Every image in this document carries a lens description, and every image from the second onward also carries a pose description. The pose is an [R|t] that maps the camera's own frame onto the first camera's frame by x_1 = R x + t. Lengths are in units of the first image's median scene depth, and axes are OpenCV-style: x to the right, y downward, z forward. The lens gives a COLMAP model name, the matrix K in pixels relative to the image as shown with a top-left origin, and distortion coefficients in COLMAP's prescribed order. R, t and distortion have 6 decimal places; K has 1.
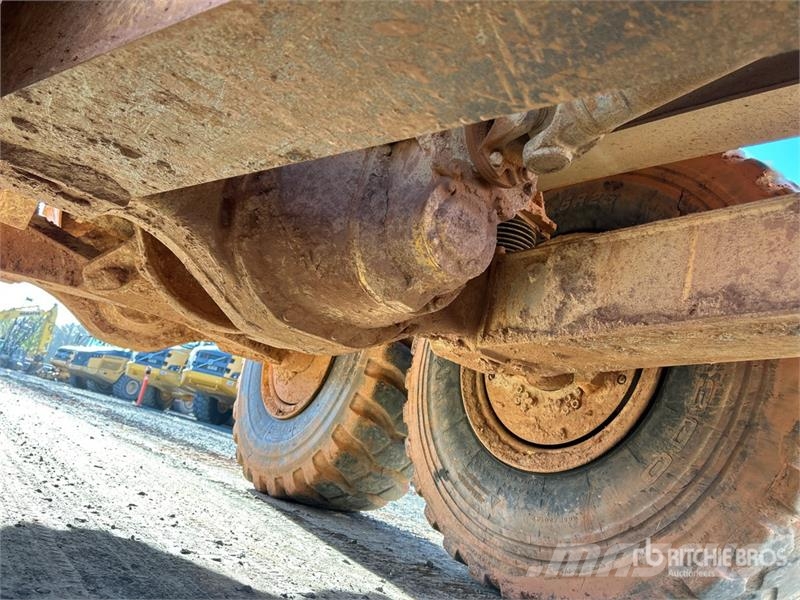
lens RADIAL K [[585.9, 0, 400.0], [0, 585.9, 300.0], [0, 0, 1]] dist [0.006656, -0.001084]
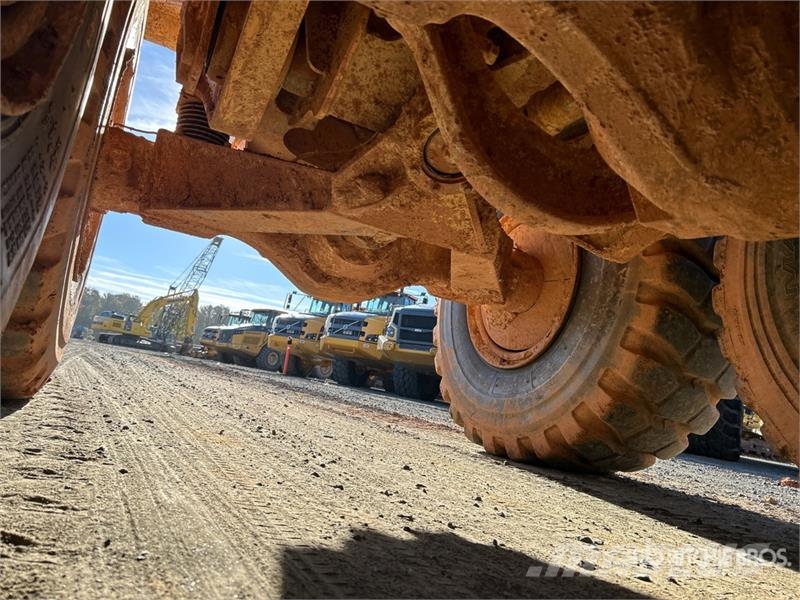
lens RADIAL K [[599.9, 0, 400.0], [0, 599.9, 300.0], [0, 0, 1]] dist [0.026015, -0.012963]
pose [[0.971712, -0.100633, -0.213658, -0.190725], [0.117266, 0.990863, 0.066625, 0.034282], [0.205001, -0.089795, 0.974634, 0.162715]]
